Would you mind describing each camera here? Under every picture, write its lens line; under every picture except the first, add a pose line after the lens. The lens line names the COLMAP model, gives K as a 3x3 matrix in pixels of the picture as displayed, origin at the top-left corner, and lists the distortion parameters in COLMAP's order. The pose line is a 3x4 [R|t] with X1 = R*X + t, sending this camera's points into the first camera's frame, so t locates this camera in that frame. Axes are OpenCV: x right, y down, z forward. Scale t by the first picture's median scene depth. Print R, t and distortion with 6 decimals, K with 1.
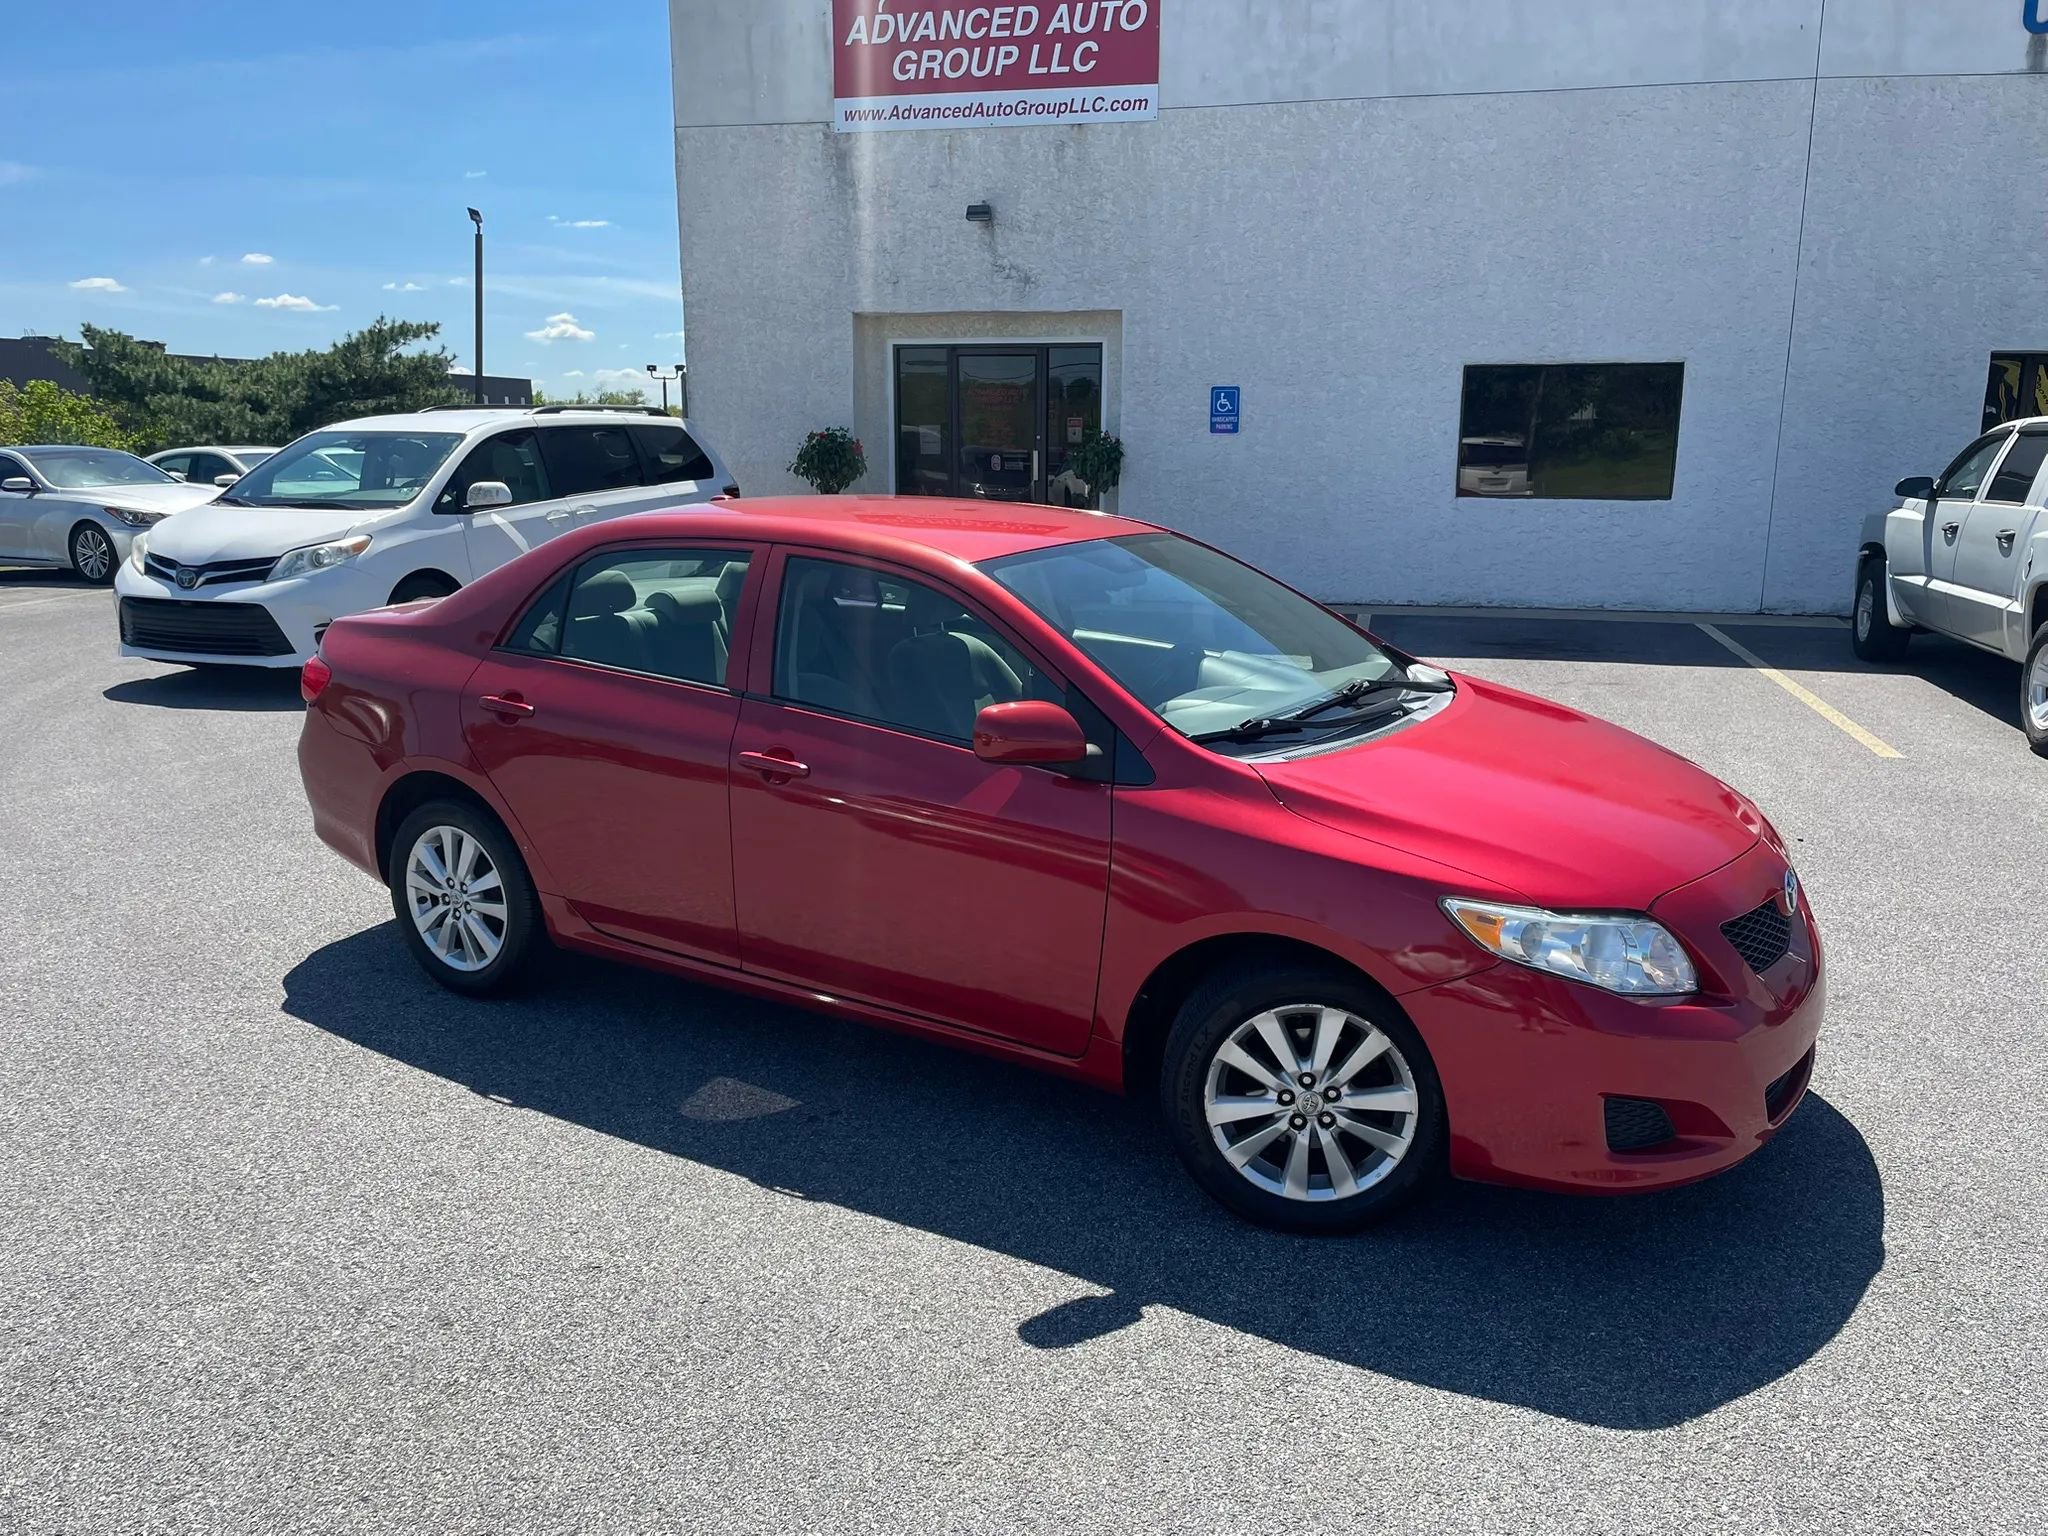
lens RADIAL K [[1544.5, 0, 1053.8], [0, 1544.5, 778.9], [0, 0, 1]] dist [0.081365, -0.107261]
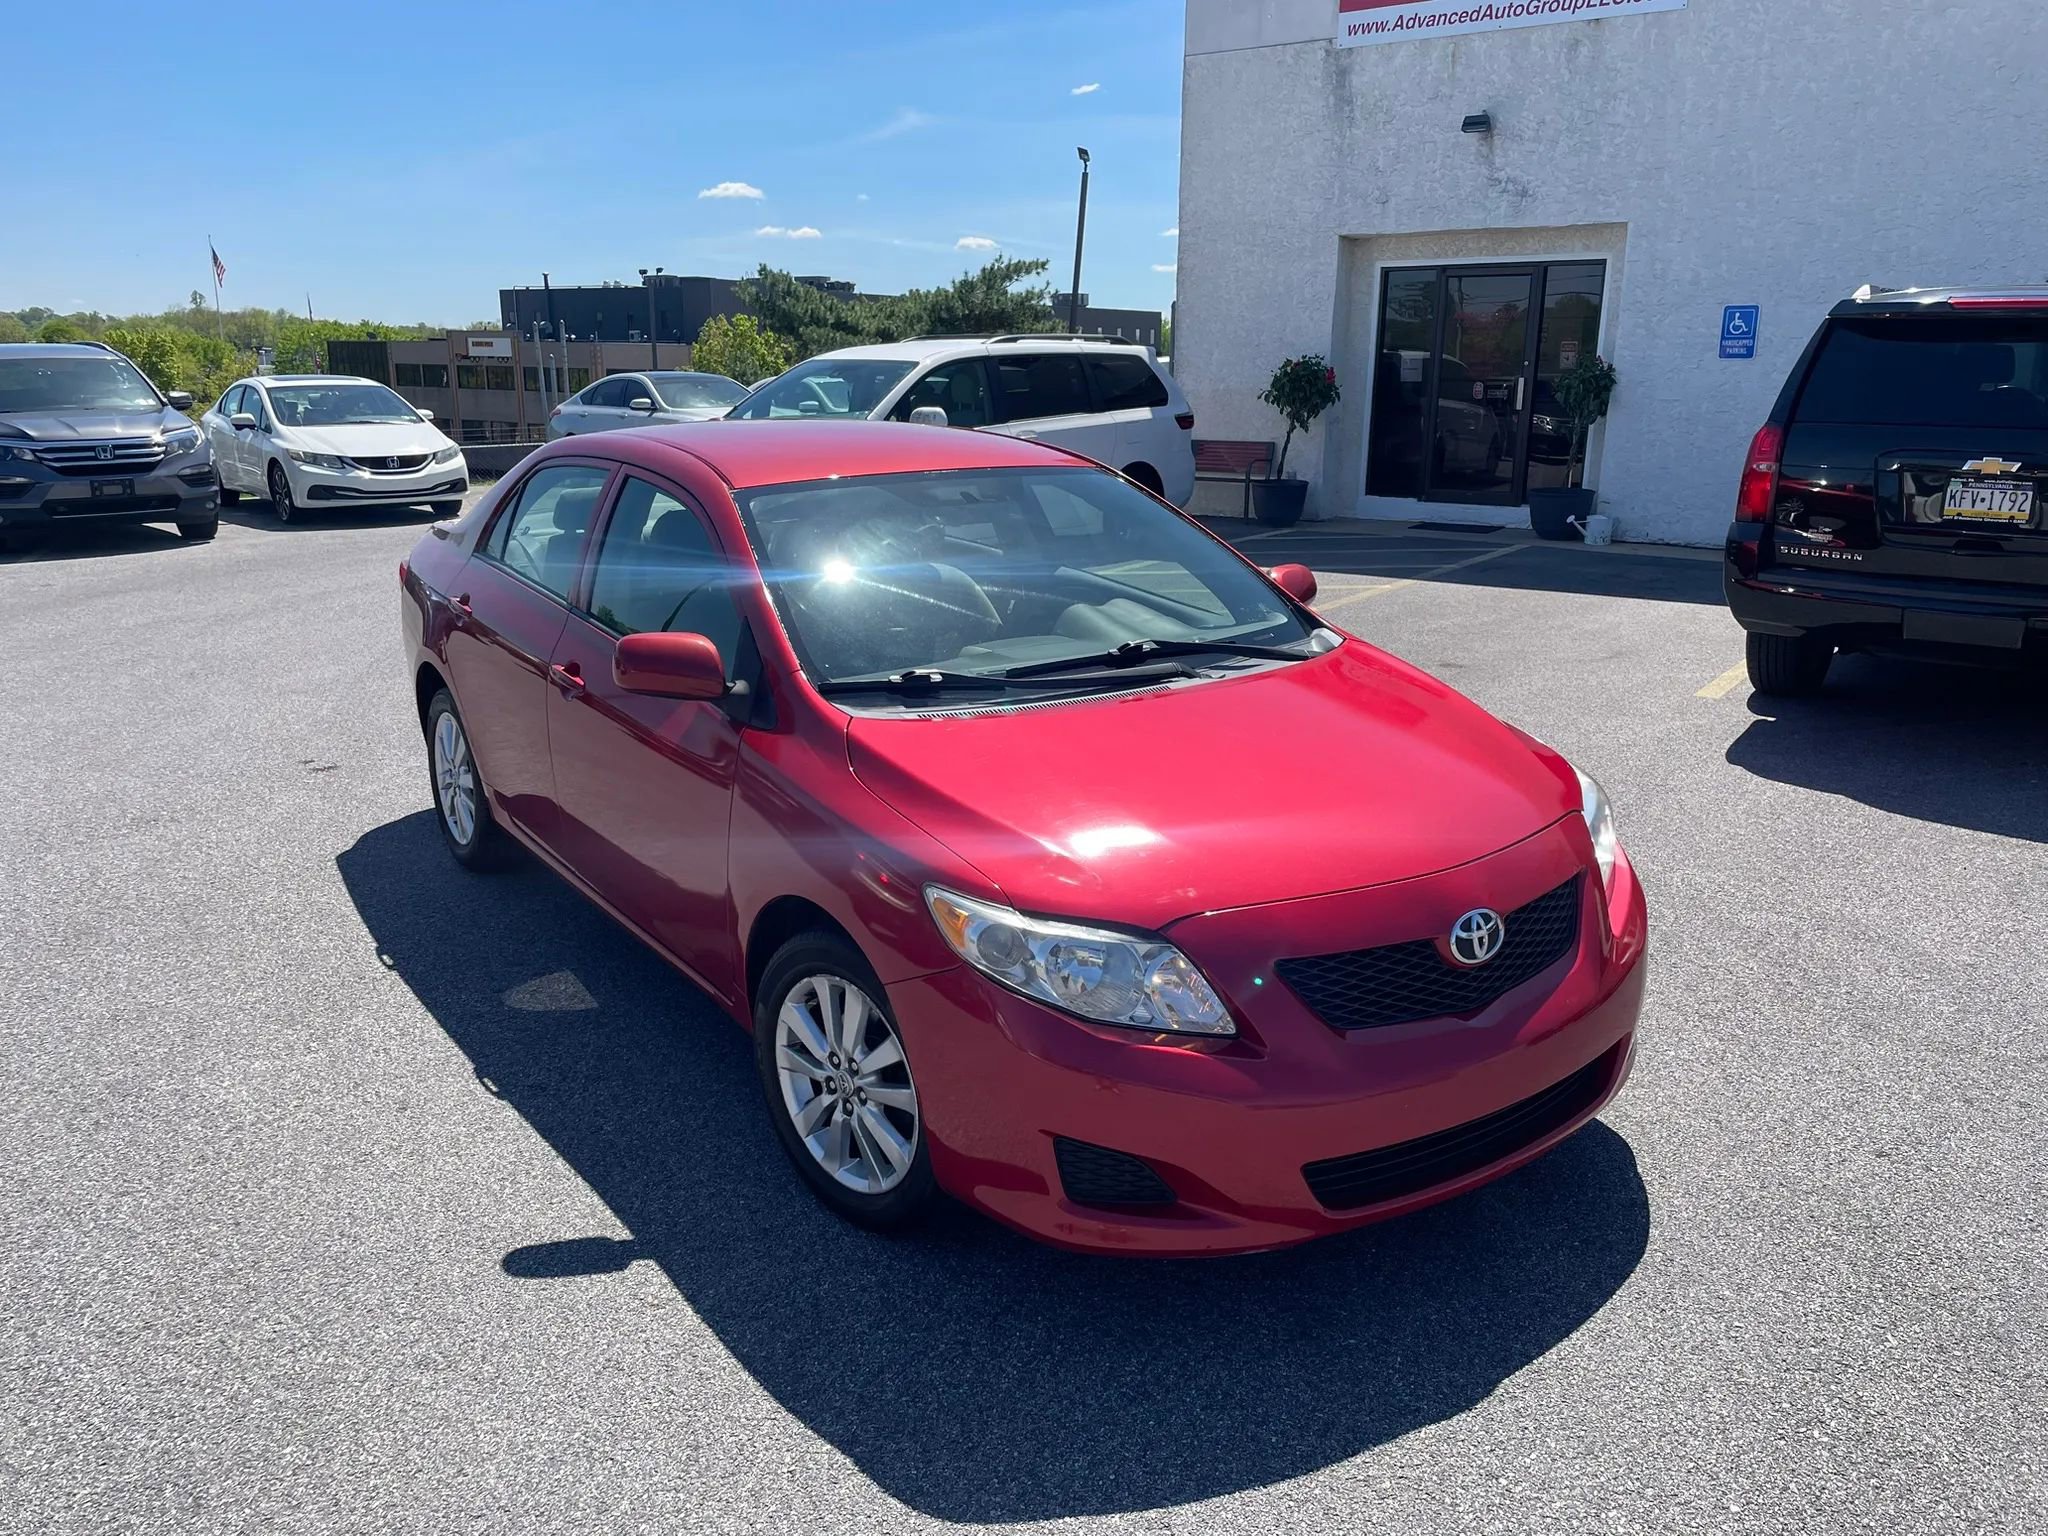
lens RADIAL K [[1544.5, 0, 1045.9], [0, 1544.5, 772.2], [0, 0, 1]] dist [0.081365, -0.107261]
pose [[0.923509, 0.100889, -0.370070, 0.108602], [-0.086609, 0.994720, 0.055049, -0.002937], [0.373670, -0.018787, 0.927371, 0.019512]]
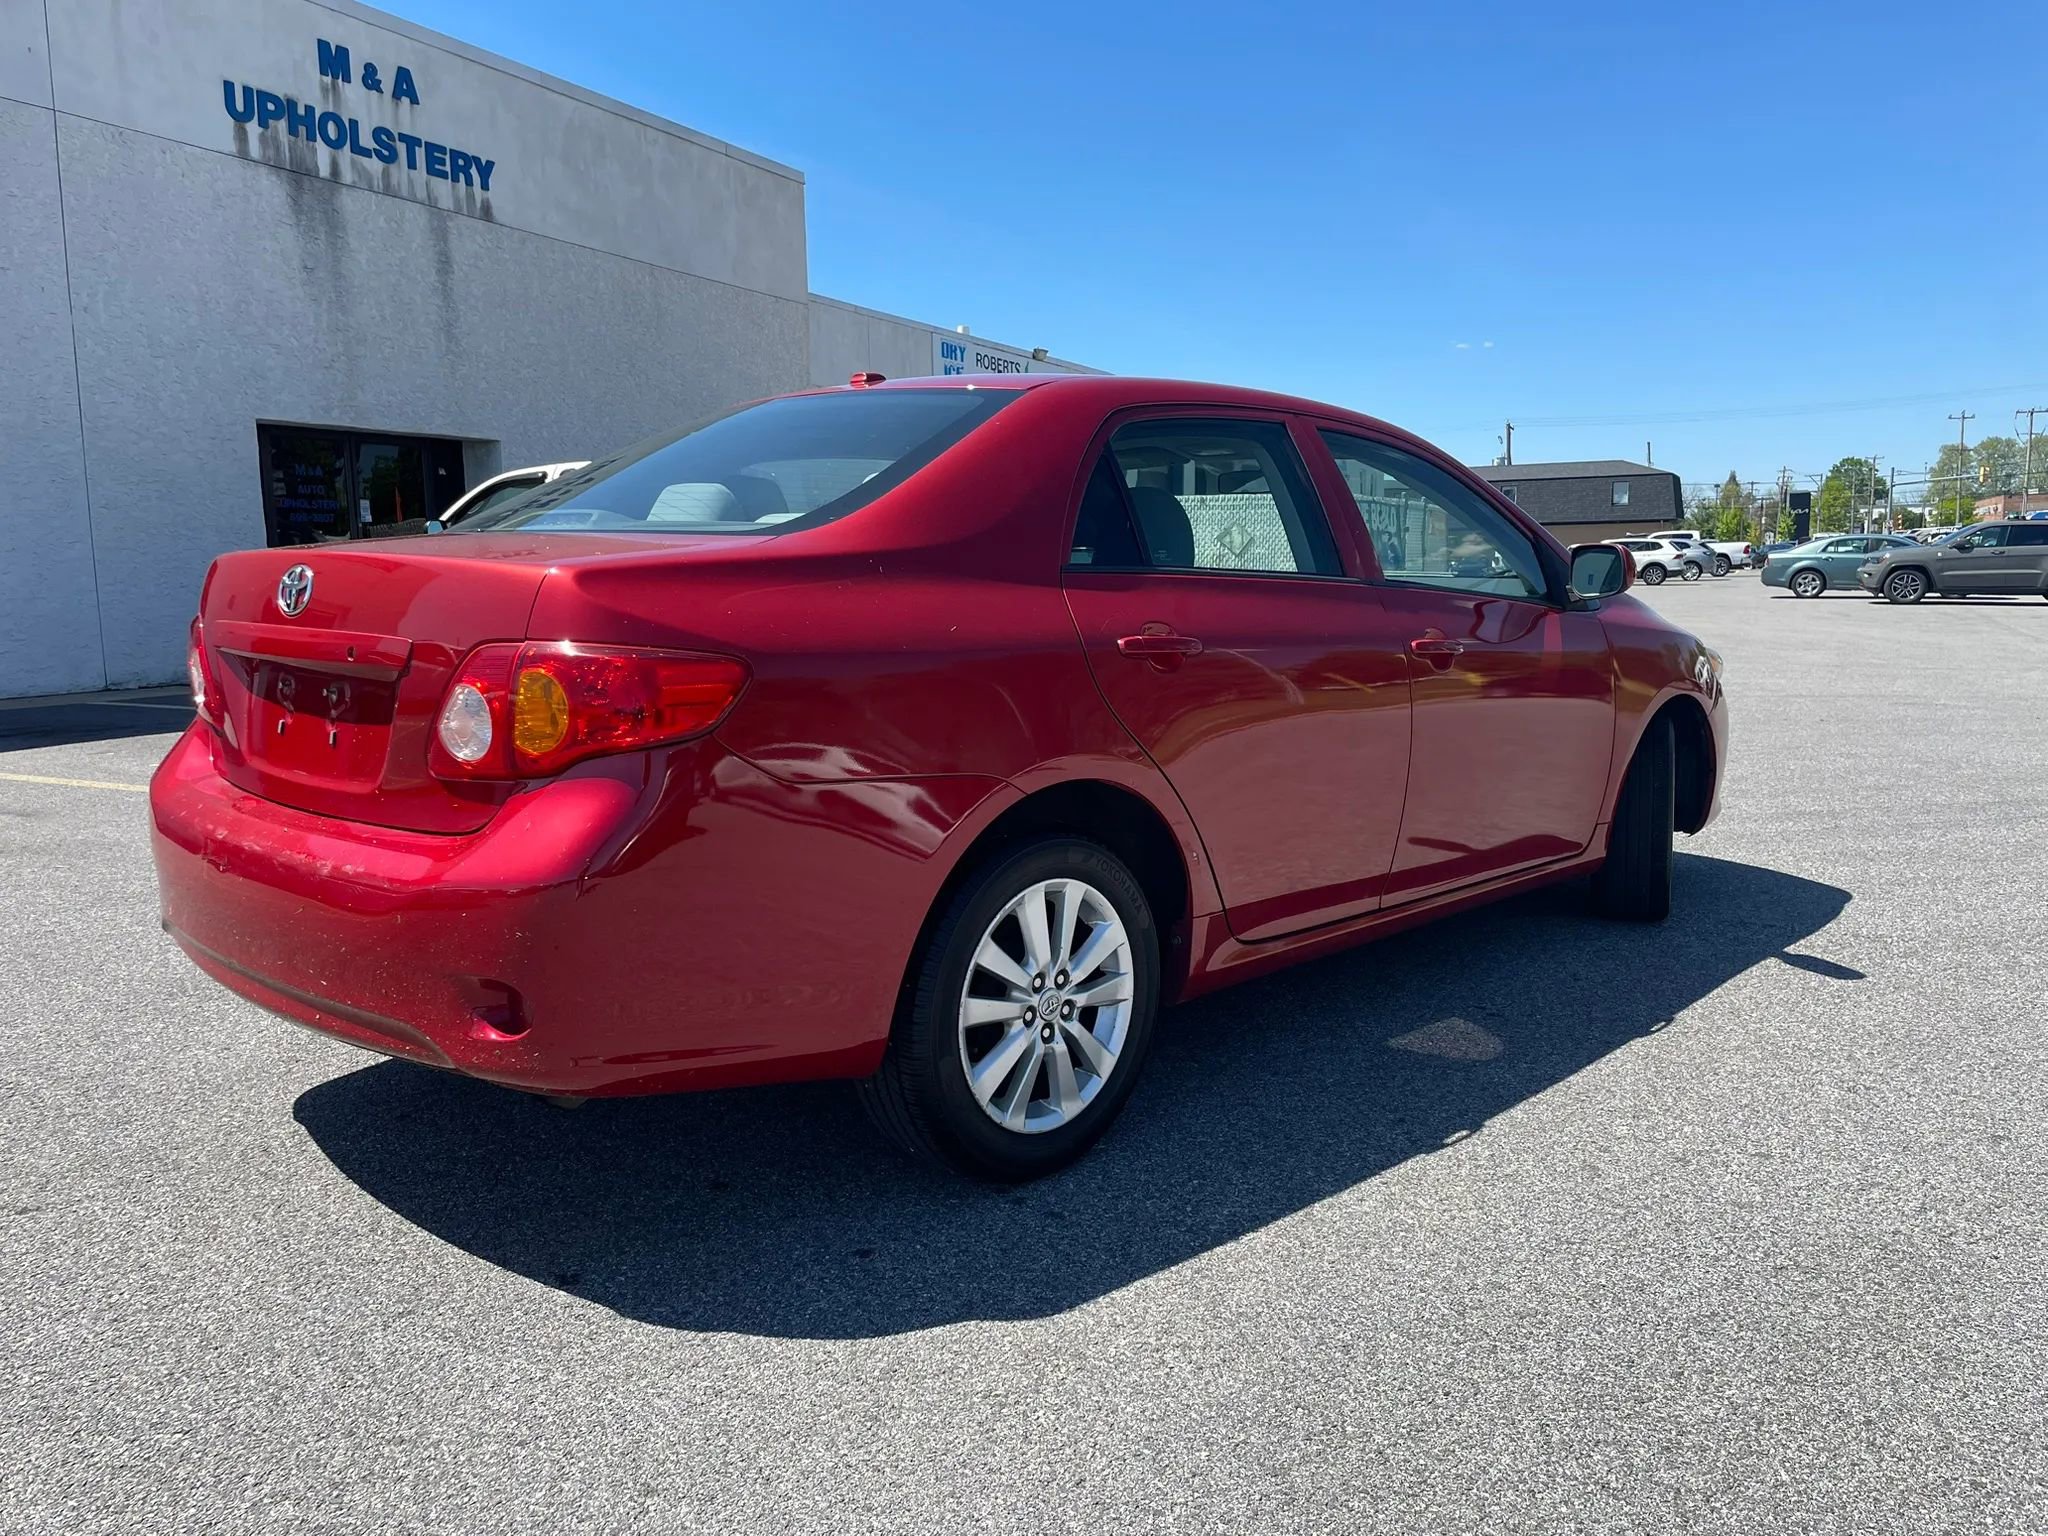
lens RADIAL K [[1545.1, 0, 1049.1], [0, 1545.1, 780.9], [0, 0, 1]] dist [0.080885, -0.104827]
pose [[0.203565, -0.143675, 0.968462, -0.324006], [0.224969, 0.969570, 0.096552, -0.021111], [-0.952864, 0.198219, 0.229693, 0.295174]]
